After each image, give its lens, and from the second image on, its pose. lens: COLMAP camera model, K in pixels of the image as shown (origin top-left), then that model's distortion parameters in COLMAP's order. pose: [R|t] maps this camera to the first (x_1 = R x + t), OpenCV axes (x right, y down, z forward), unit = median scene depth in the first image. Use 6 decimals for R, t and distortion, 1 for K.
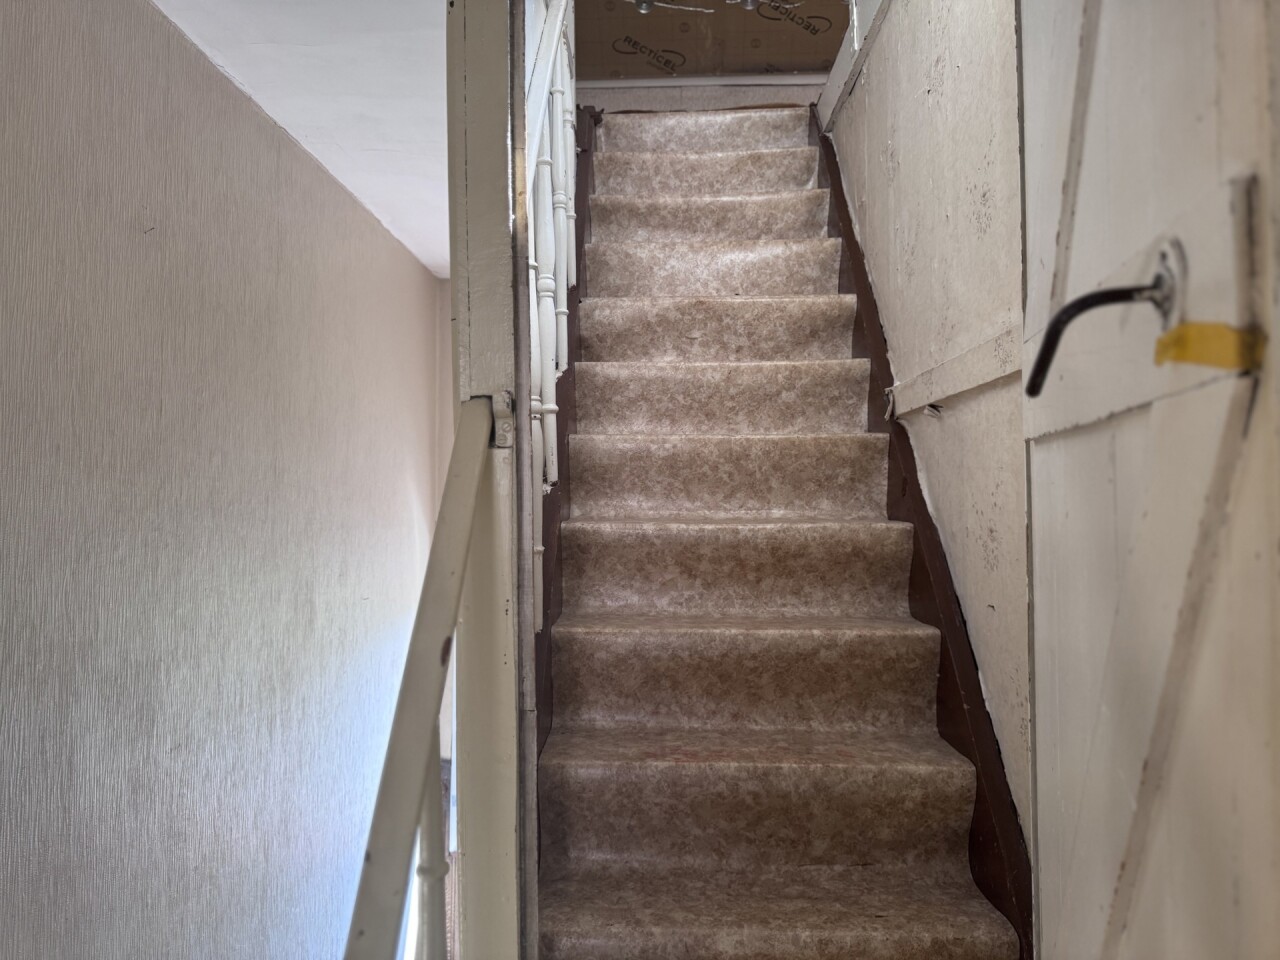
lens RADIAL K [[889.4, 0, 641.4], [0, 889.4, 486.1], [0, 0, 1]] dist [0.043009, -0.048435]
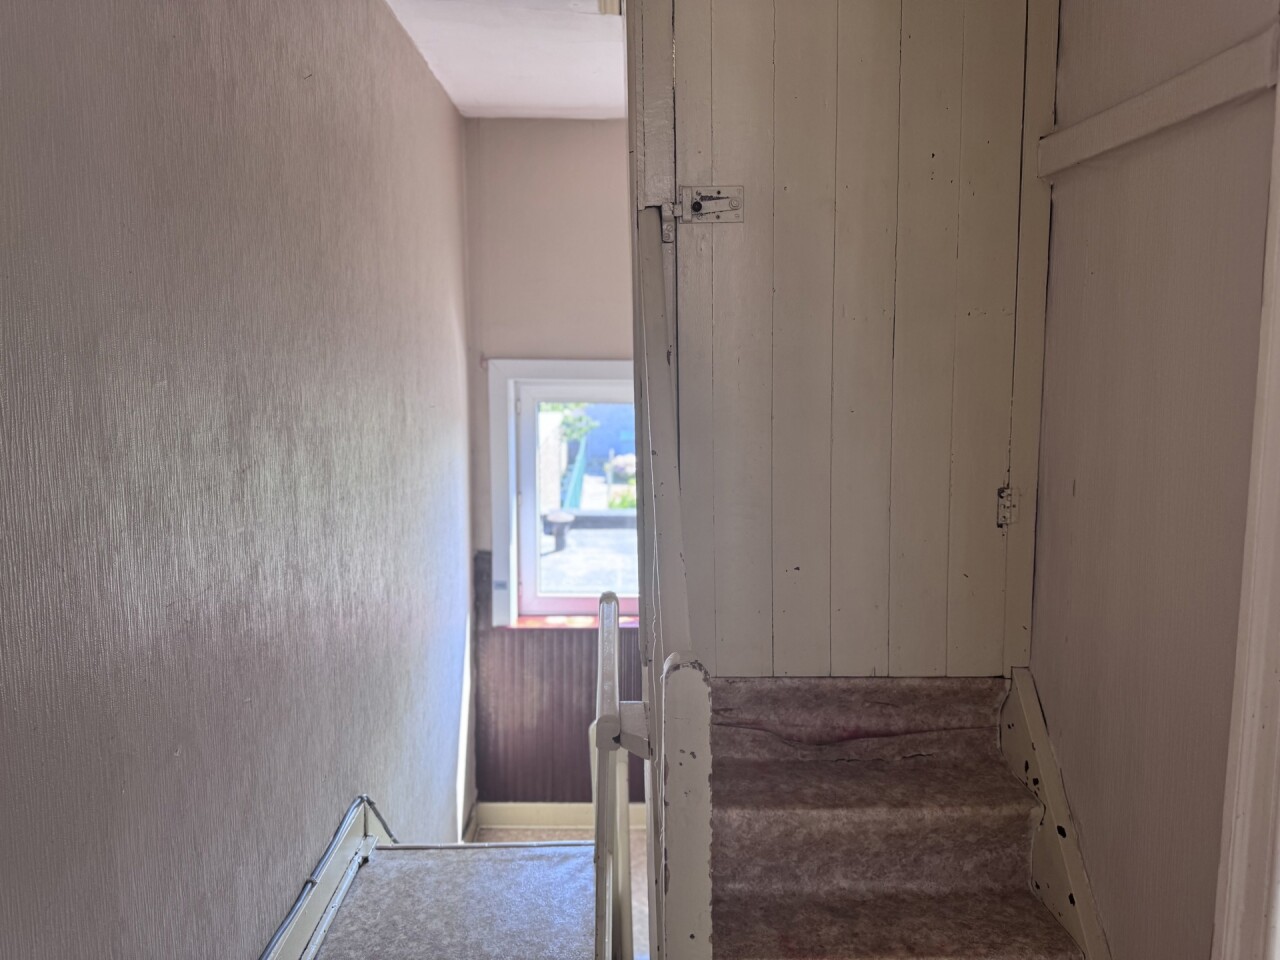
lens RADIAL K [[889.4, 0, 641.4], [0, 889.4, 486.1], [0, 0, 1]] dist [0.043009, -0.048435]
pose [[0.998036, -0.008747, 0.062033, -0.148060], [-0.001027, 0.987786, 0.155811, 0.063640], [-0.062638, -0.155568, 0.985837, -0.265758]]
